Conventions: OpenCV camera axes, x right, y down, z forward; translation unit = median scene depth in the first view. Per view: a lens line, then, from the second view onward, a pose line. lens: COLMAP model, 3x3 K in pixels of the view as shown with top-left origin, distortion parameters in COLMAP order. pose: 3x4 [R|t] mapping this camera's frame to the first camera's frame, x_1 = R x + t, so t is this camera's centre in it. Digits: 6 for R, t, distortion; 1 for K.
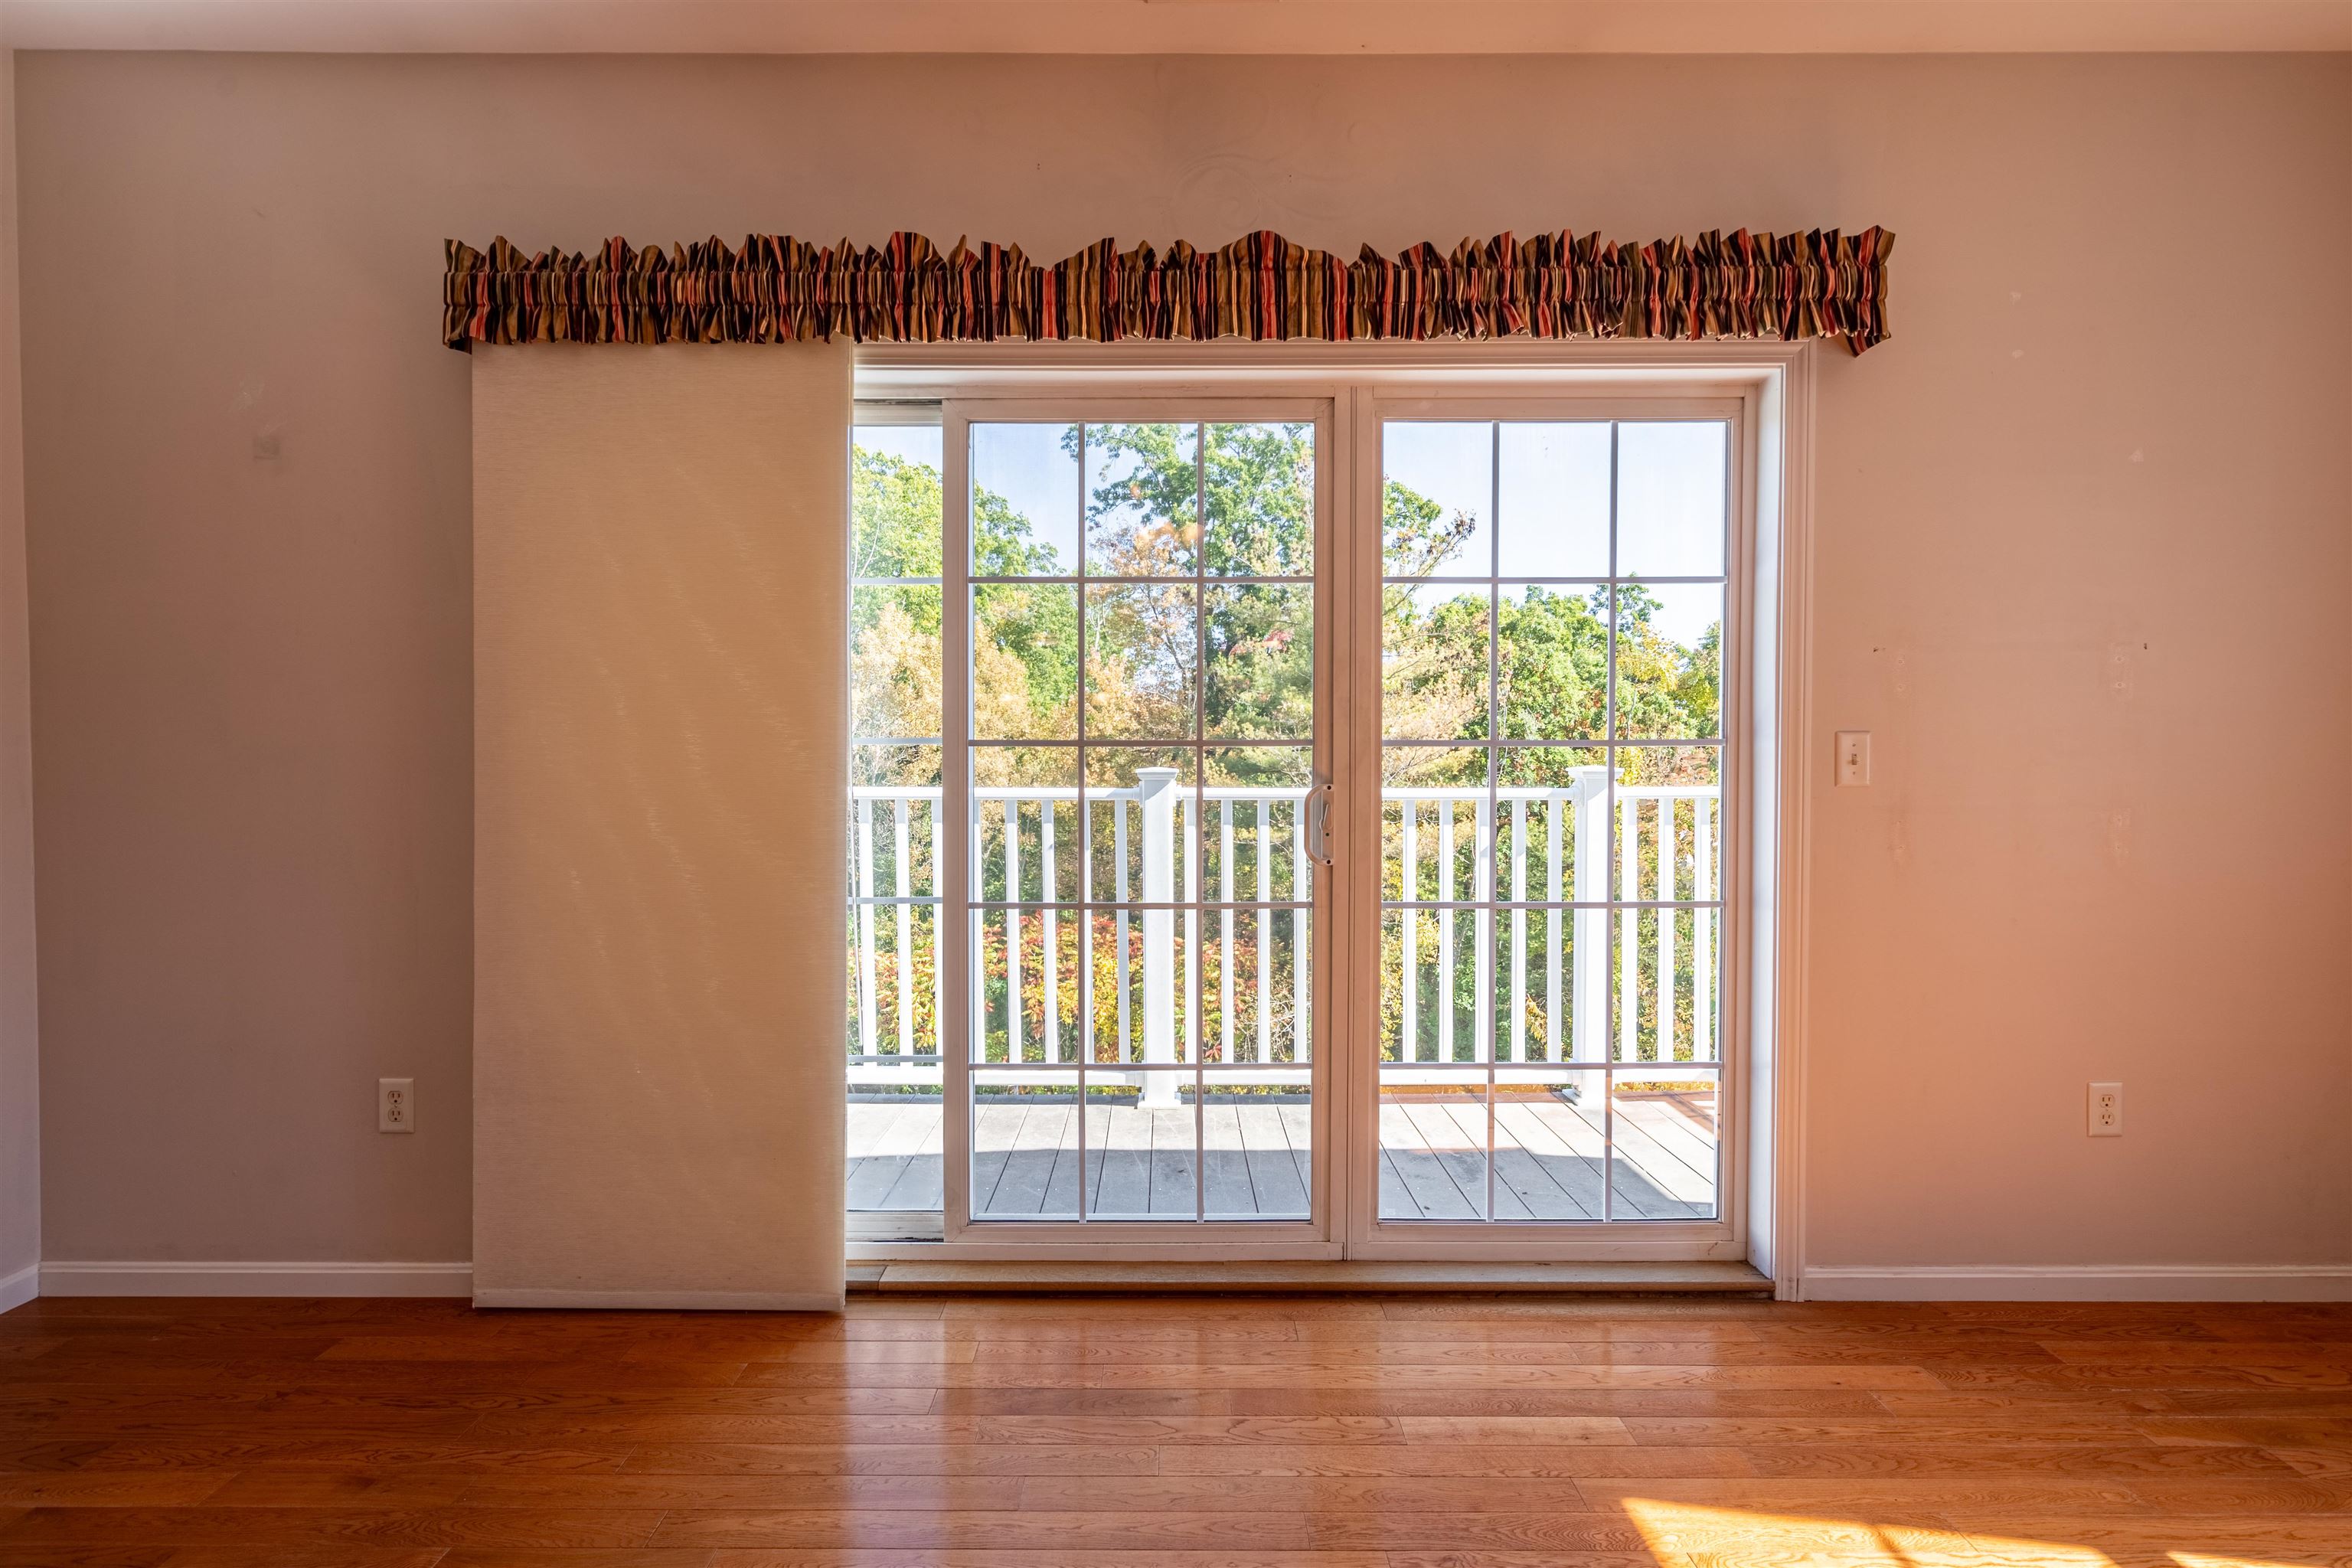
lens RADIAL K [[1078.6, 0, 1192.0], [0, 1078.6, 782.2], [0, 0, 1]] dist [-0.001809, 0.001243]
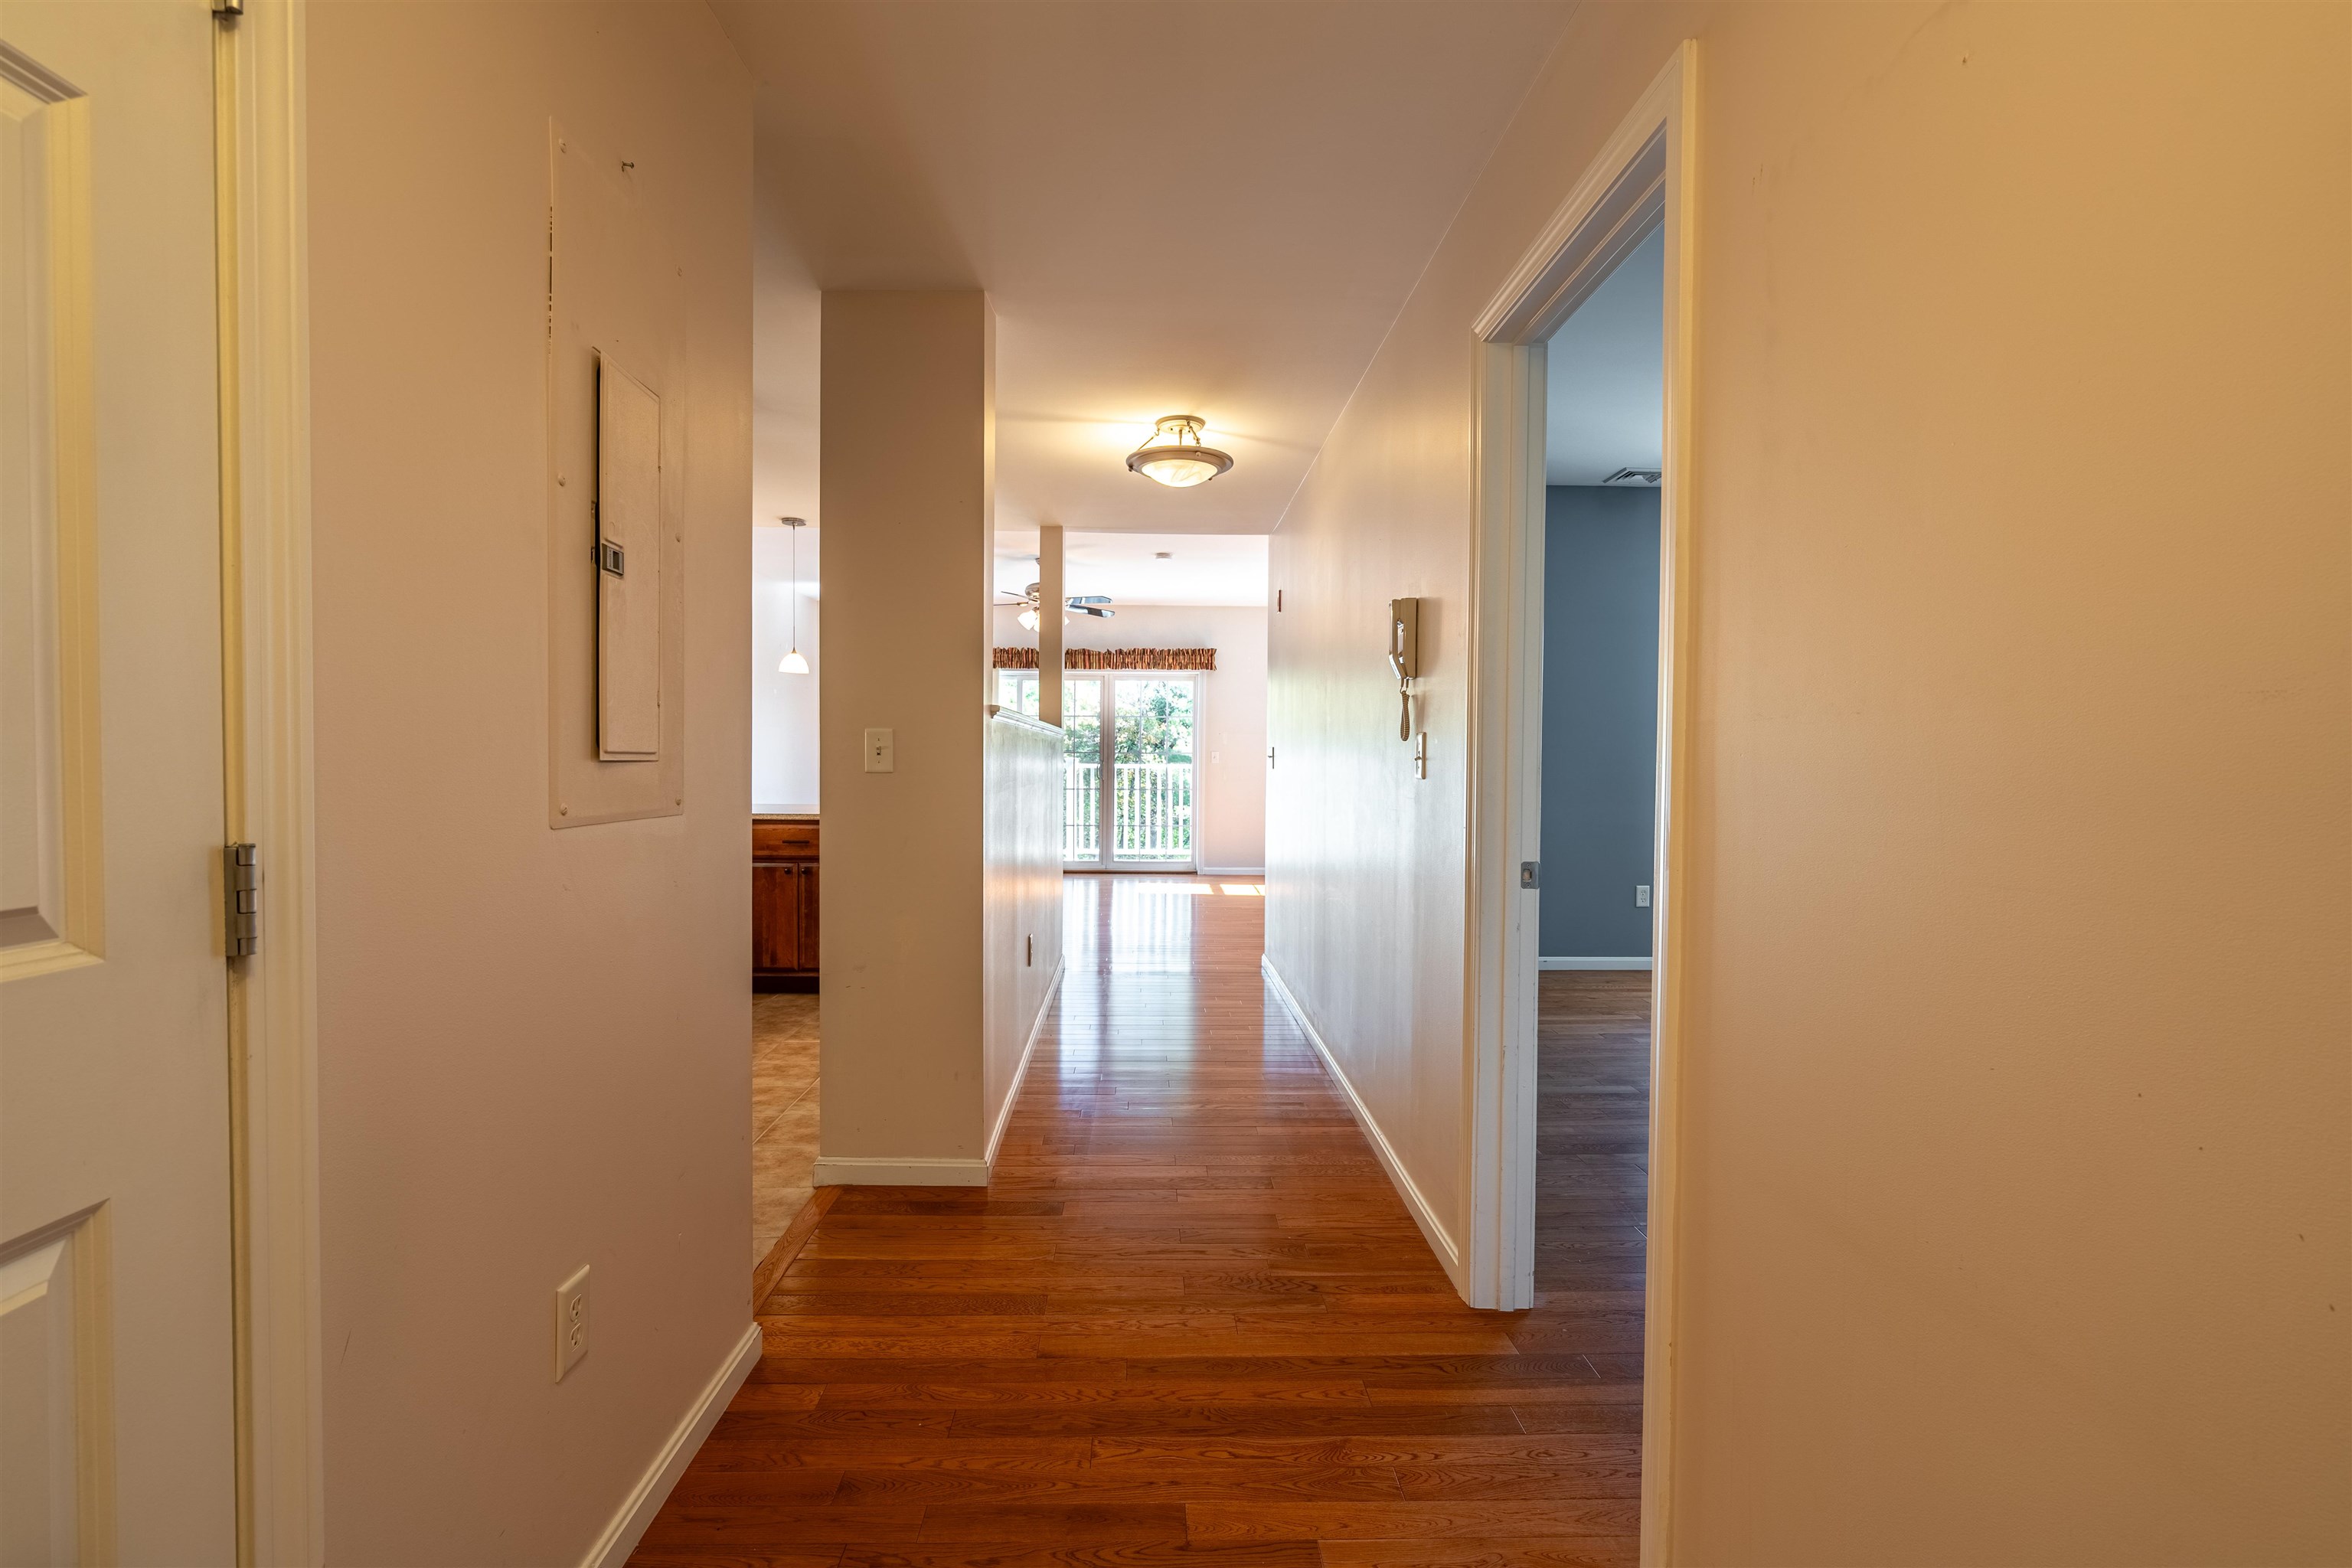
lens RADIAL K [[1078.6, 0, 1173.1], [0, 1078.6, 791.5], [0, 0, 1]] dist [-0.001809, 0.001243]
pose [[0.999871, 0.008966, 0.013296, 0.393103], [-0.009213, 0.999784, 0.018615, 0.042709], [-0.013126, -0.018735, 0.999738, -3.791113]]
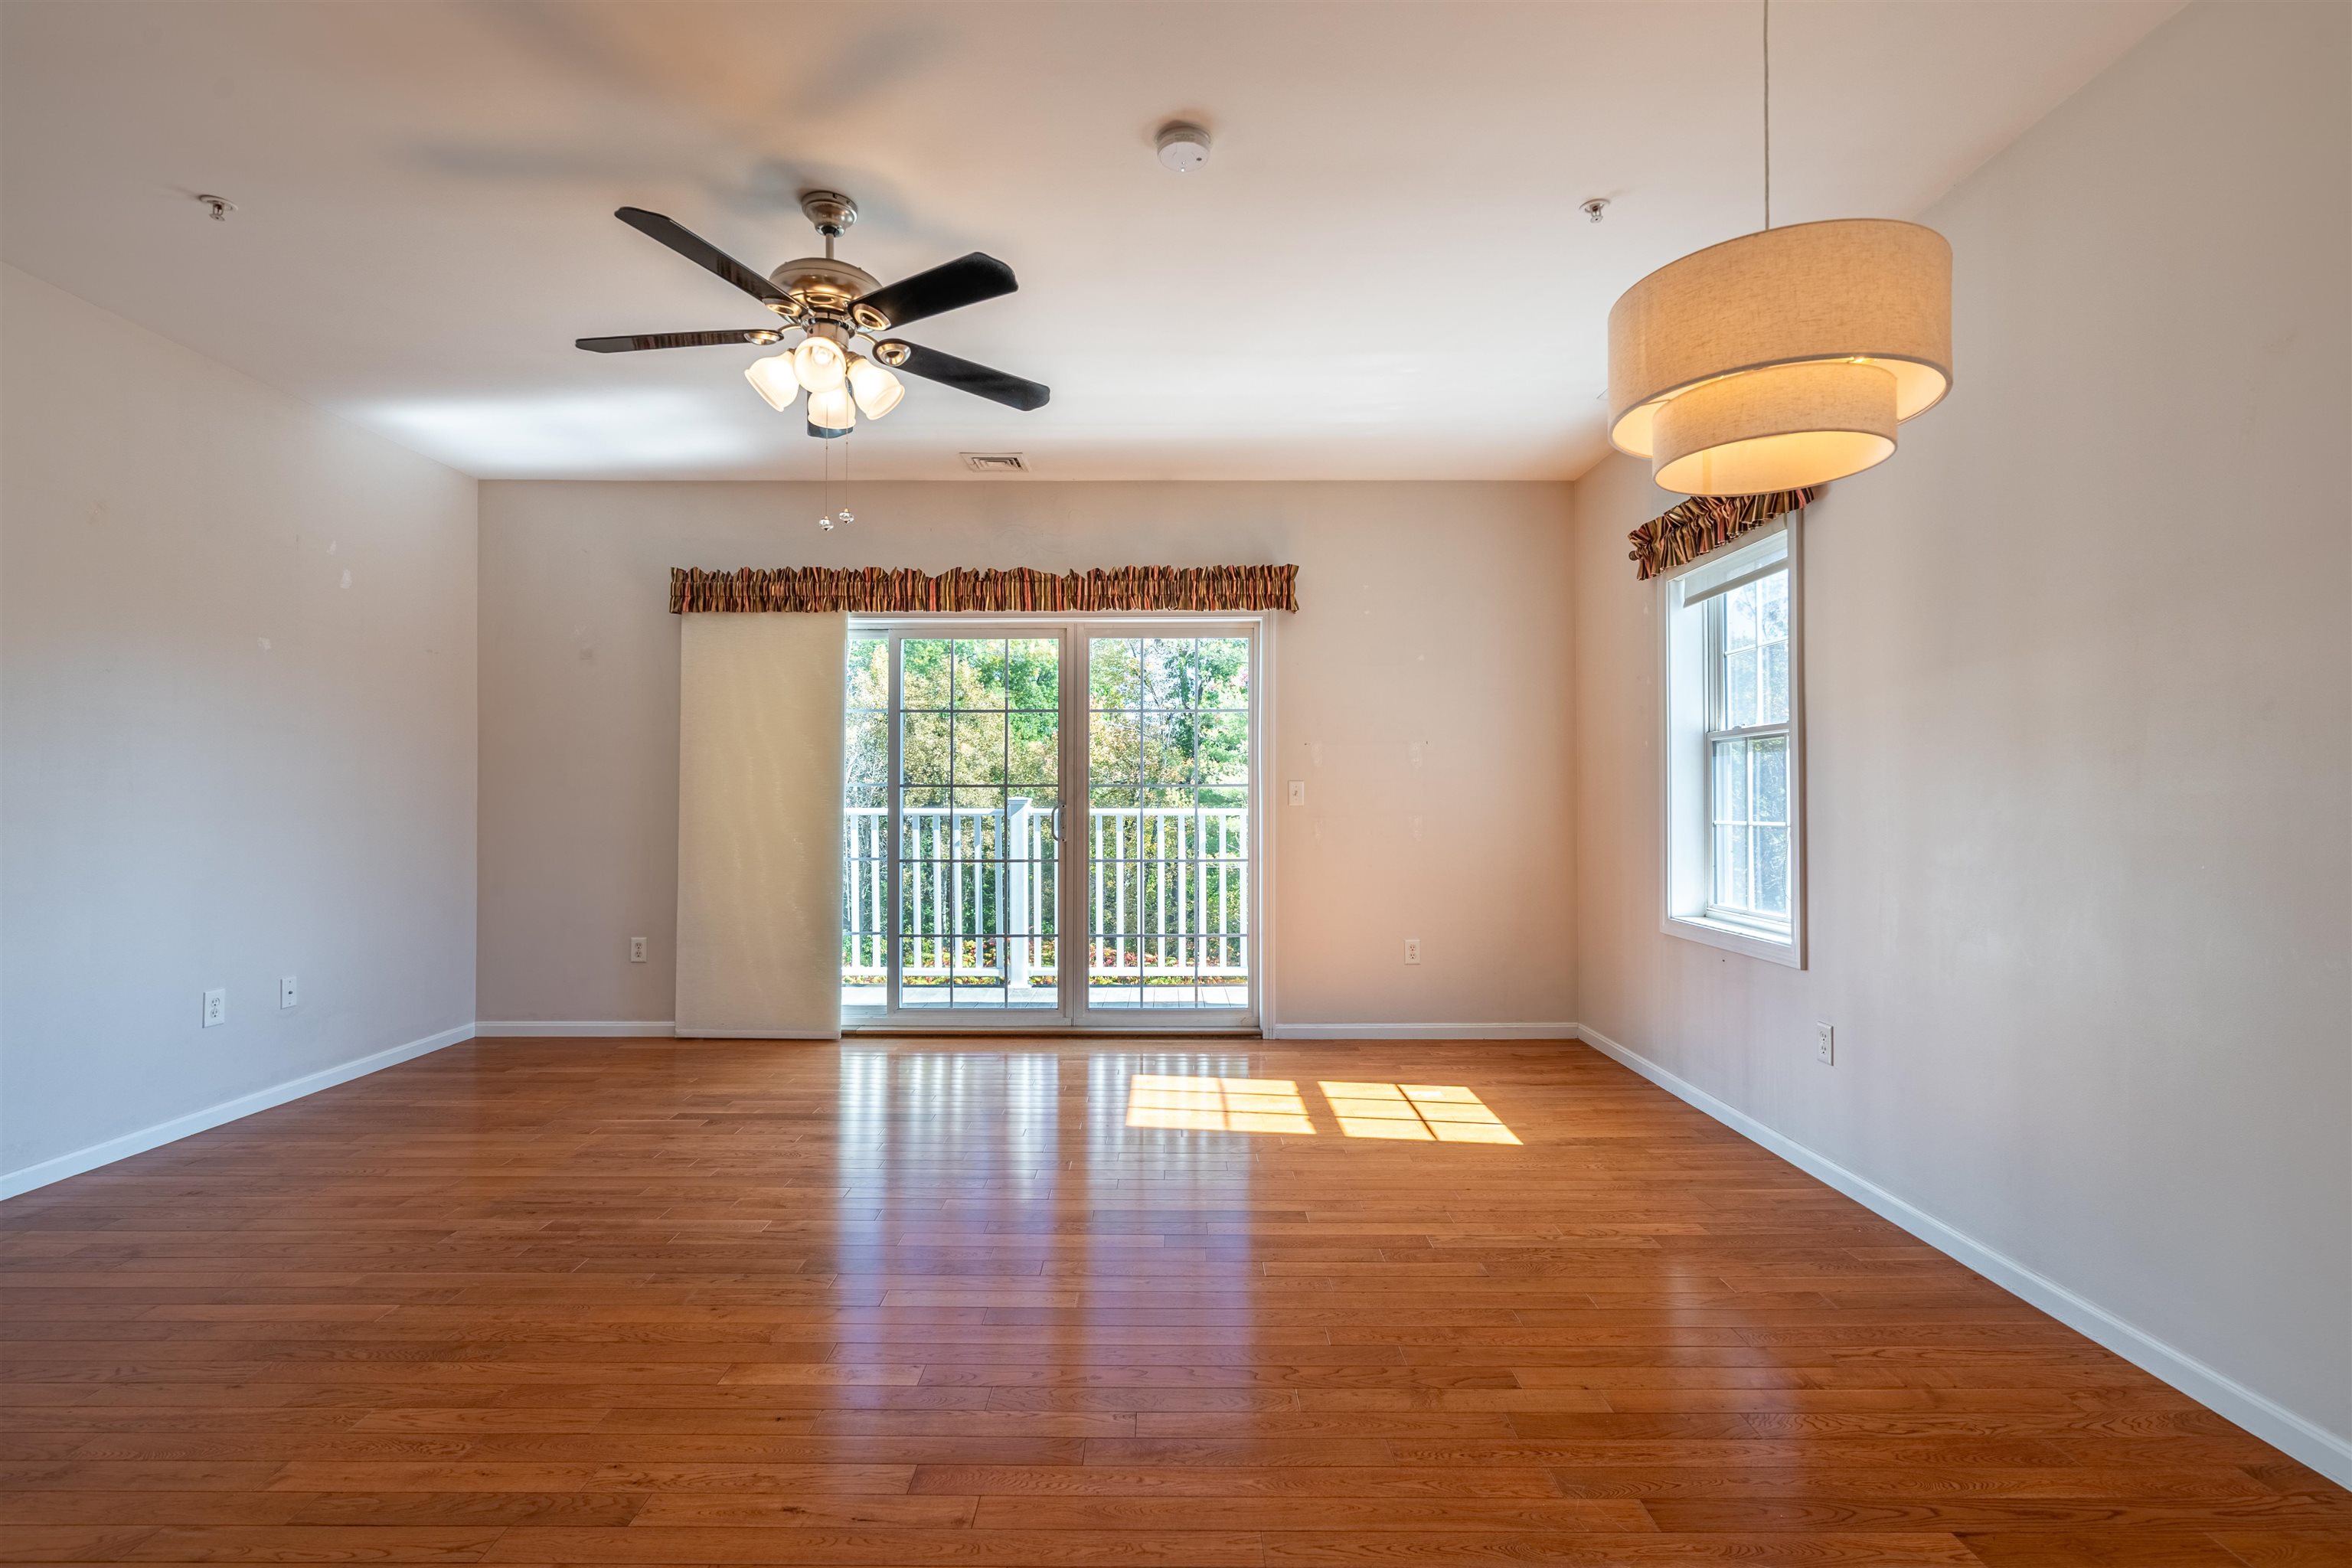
lens RADIAL K [[1078.6, 0, 1178.9], [0, 1078.6, 784.1], [0, 0, 1]] dist [-0.001809, 0.001243]
pose [[0.999979, 0.000138, -0.006554, 0.404970], [-0.000314, 0.999637, -0.026932, 0.020832], [0.006548, 0.026934, 0.999616, -1.279142]]
